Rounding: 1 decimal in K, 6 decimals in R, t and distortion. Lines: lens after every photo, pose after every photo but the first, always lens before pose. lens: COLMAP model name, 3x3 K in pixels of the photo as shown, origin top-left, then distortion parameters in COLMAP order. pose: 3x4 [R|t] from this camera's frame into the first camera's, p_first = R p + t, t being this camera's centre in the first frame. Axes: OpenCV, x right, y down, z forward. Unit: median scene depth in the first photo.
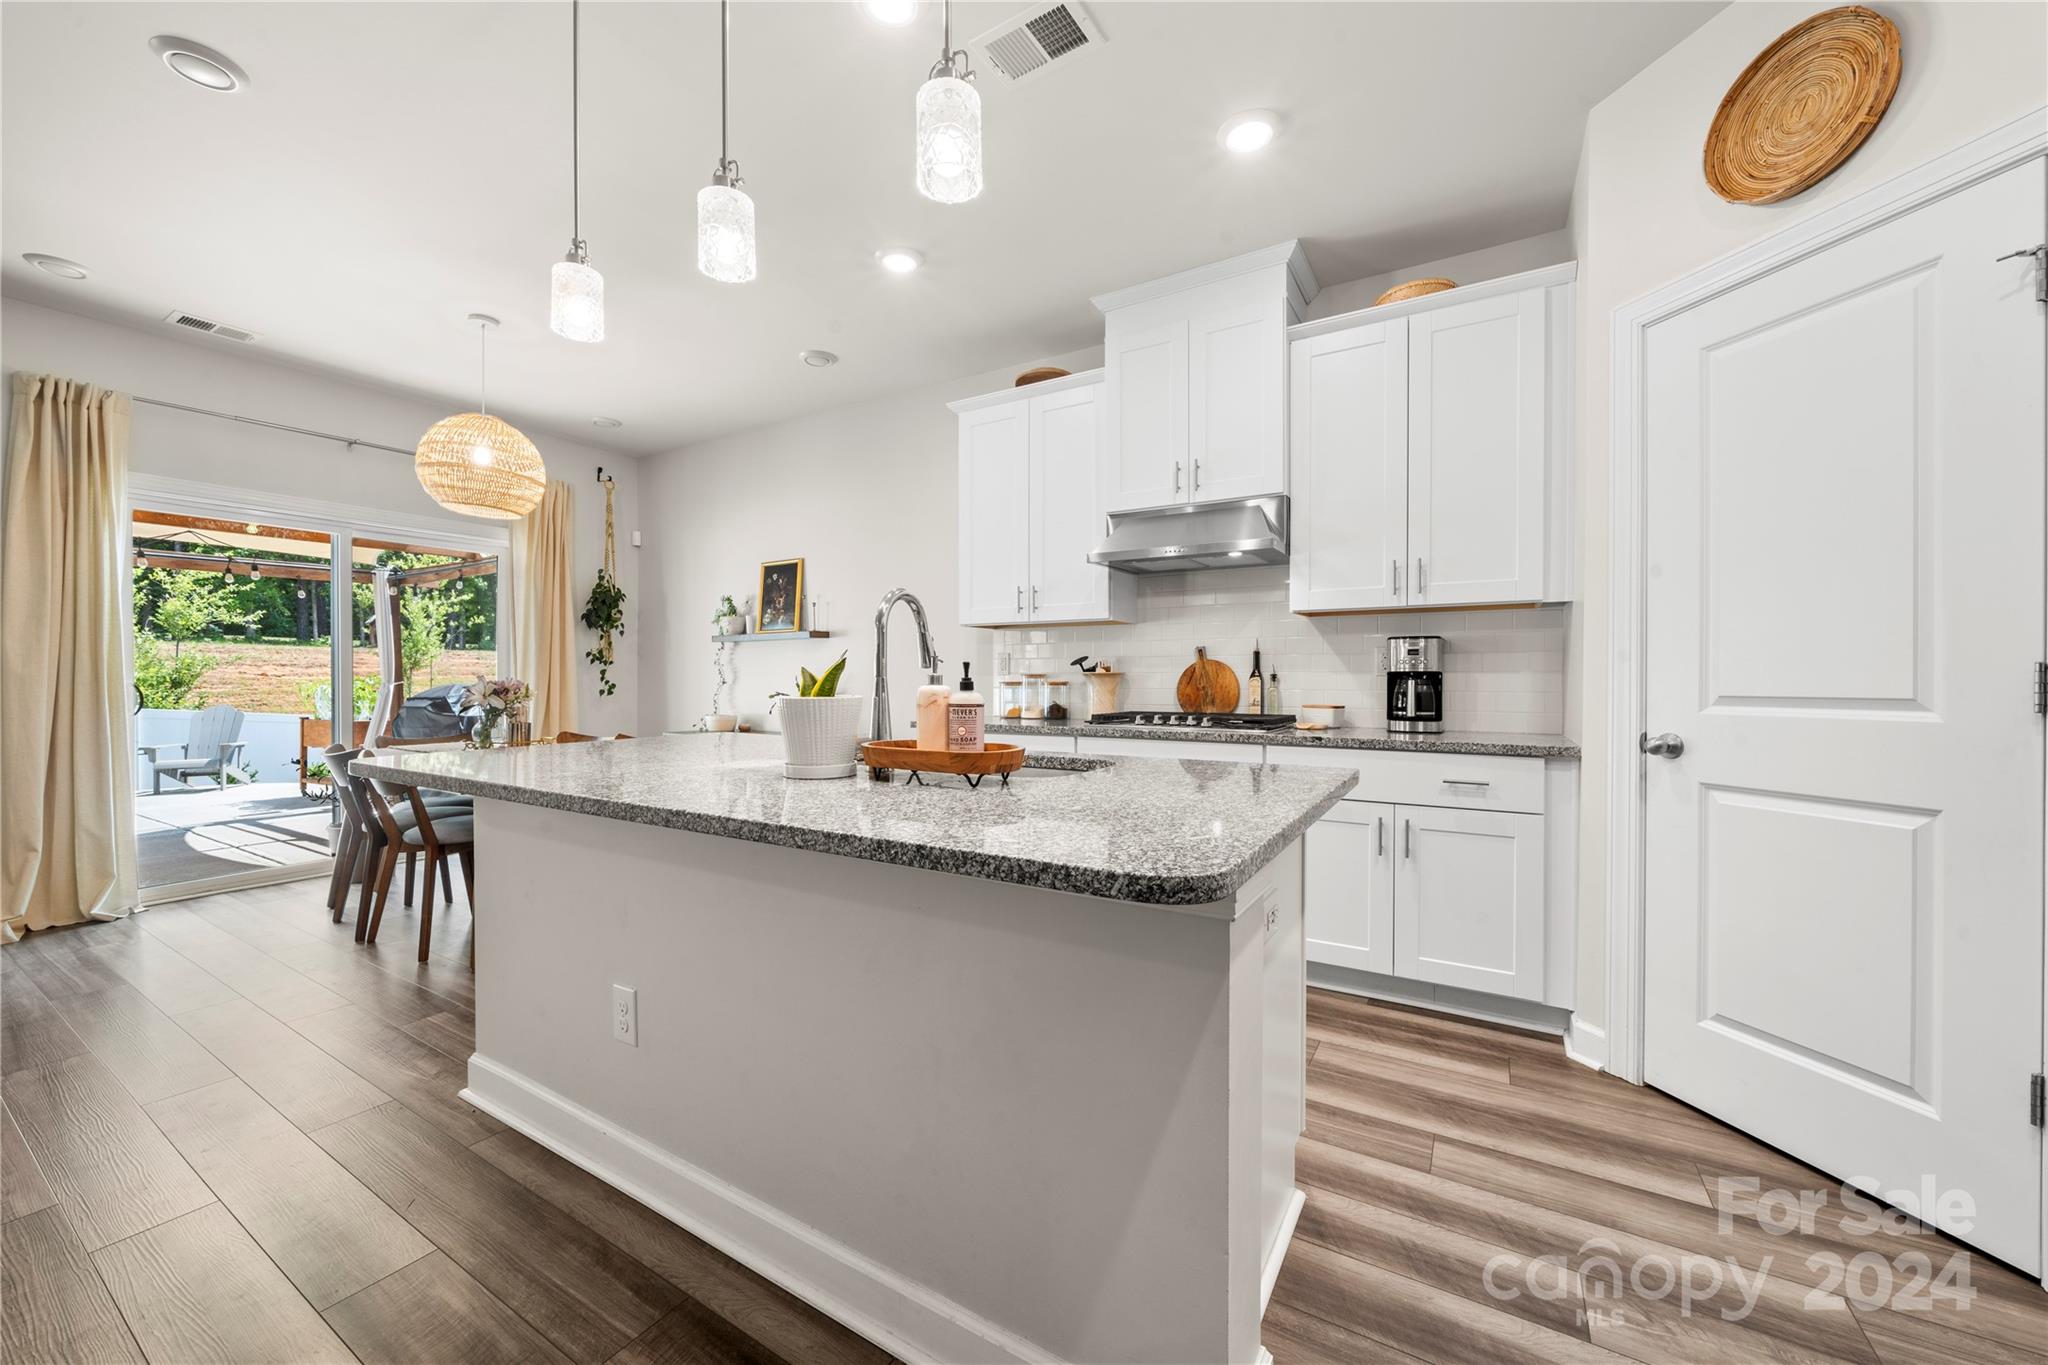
lens RADIAL K [[773.1, 0, 1018.3], [0, 773.1, 682.0], [0, 0, 1]] dist [0.000736, -0.000171]
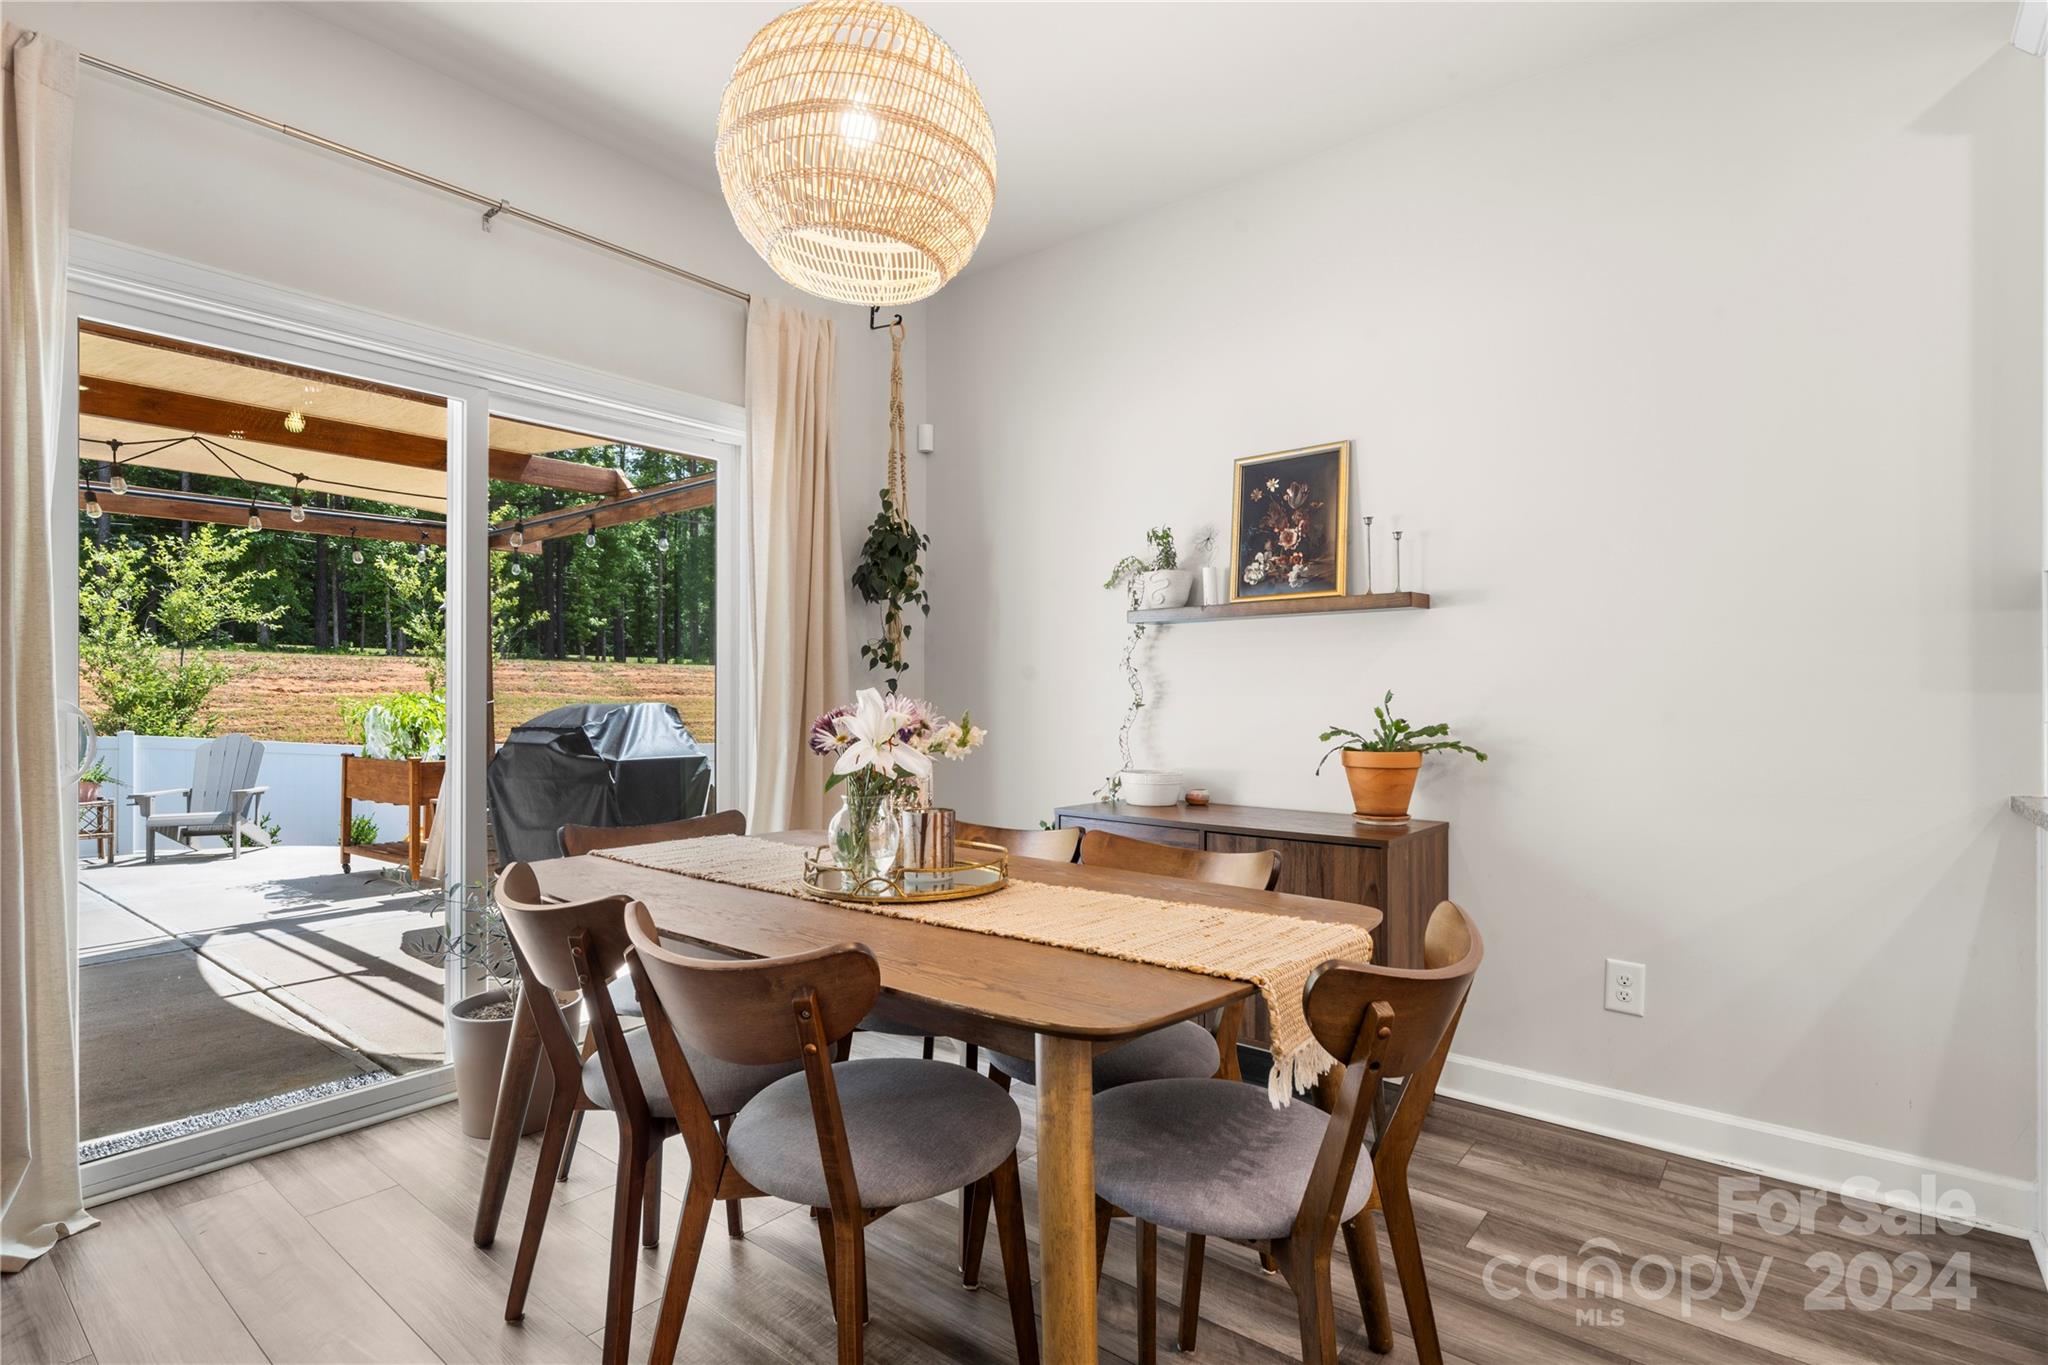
lens RADIAL K [[999.3, 0, 1024.0], [0, 999.3, 682.5], [0, 0, 1]] dist [0.001330, 0.001254]
pose [[0.991528, -0.000685, -0.129888, -0.527412], [-0.001603, 0.999845, -0.017511, -0.003082], [0.129880, 0.017571, 0.991374, 0.499524]]
